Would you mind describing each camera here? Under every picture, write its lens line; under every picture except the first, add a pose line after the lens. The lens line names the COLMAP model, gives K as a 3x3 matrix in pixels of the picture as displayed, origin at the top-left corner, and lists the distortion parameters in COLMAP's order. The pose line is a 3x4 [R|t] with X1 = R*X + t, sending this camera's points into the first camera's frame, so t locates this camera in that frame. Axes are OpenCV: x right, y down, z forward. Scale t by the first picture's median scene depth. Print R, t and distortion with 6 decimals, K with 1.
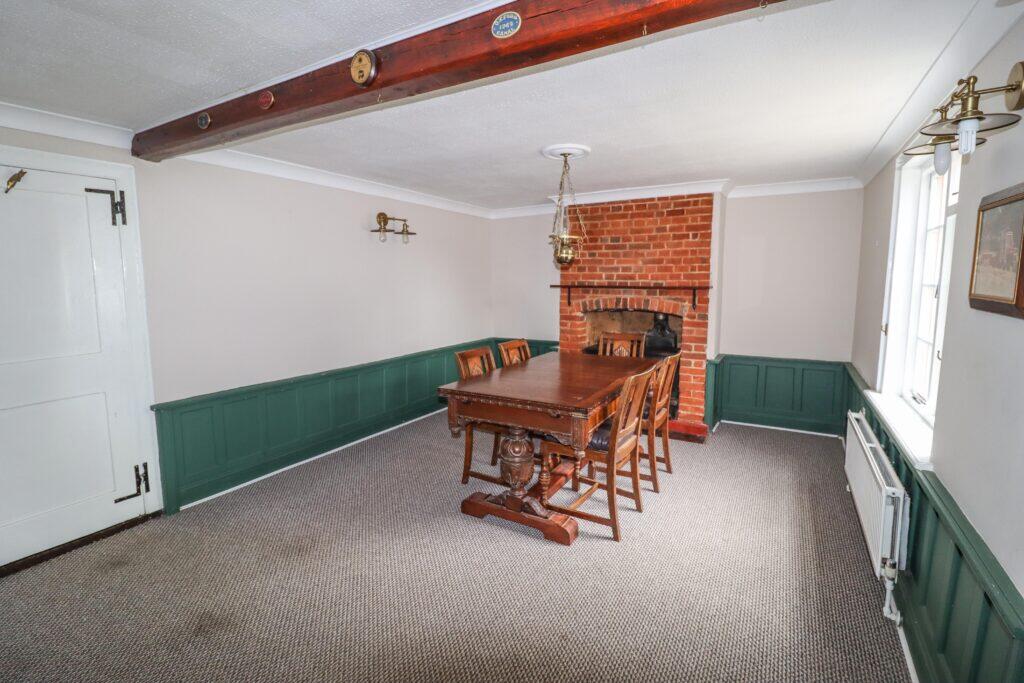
lens RADIAL K [[471.4, 0, 510.1], [0, 471.4, 335.4], [0, 0, 1]] dist [-0.017830, -0.000977]
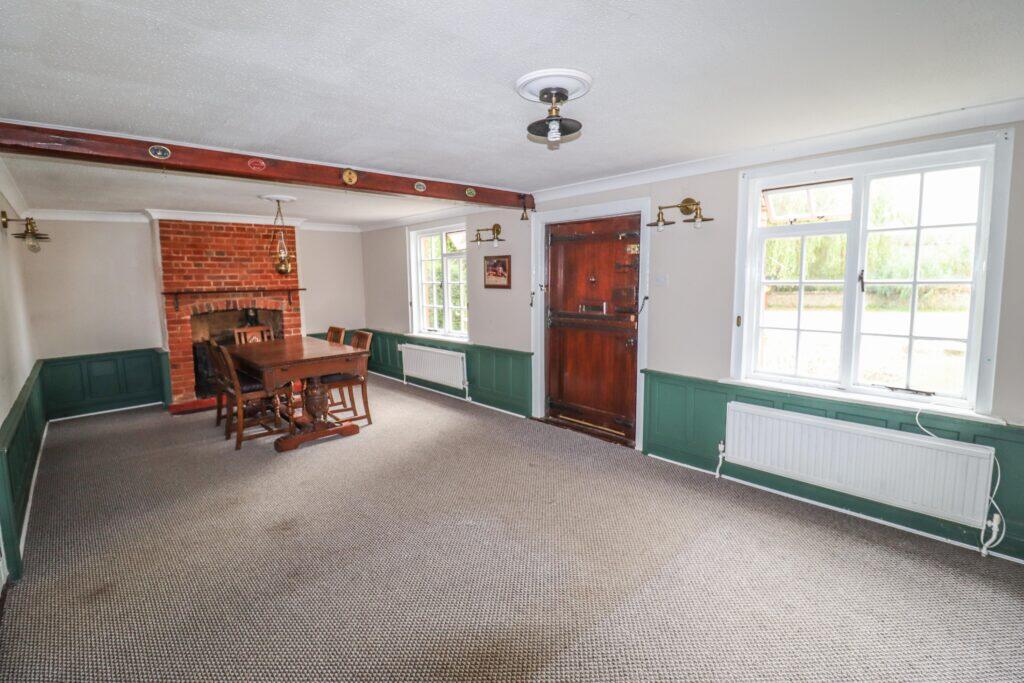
lens RADIAL K [[471.4, 0, 515.8], [0, 471.4, 334.7], [0, 0, 1]] dist [-0.017830, -0.000977]
pose [[0.279963, -0.119016, 0.952605, -0.749859], [0.132105, 0.987622, 0.084566, 0.004554], [-0.950878, 0.102169, 0.292220, -0.066754]]
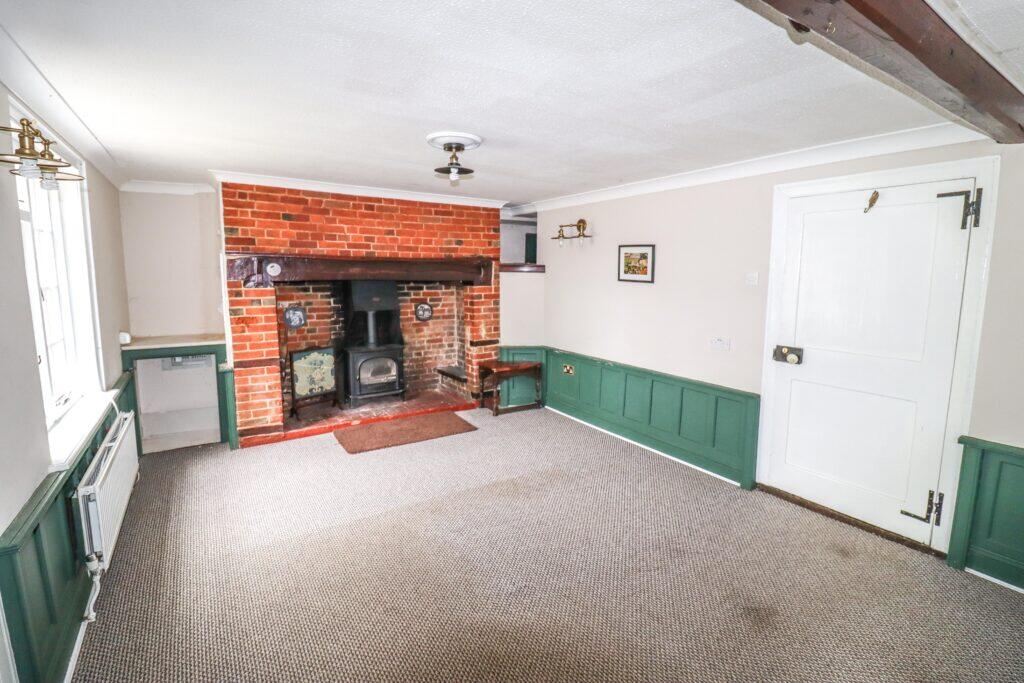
lens RADIAL K [[471.4, 0, 510.6], [0, 471.4, 343.4], [0, 0, 1]] dist [-0.017830, -0.000977]
pose [[-0.436727, 0.120615, -0.891471, 0.748779], [-0.130152, 0.972073, 0.195281, -0.160847], [0.890129, 0.201311, -0.408832, 1.257836]]
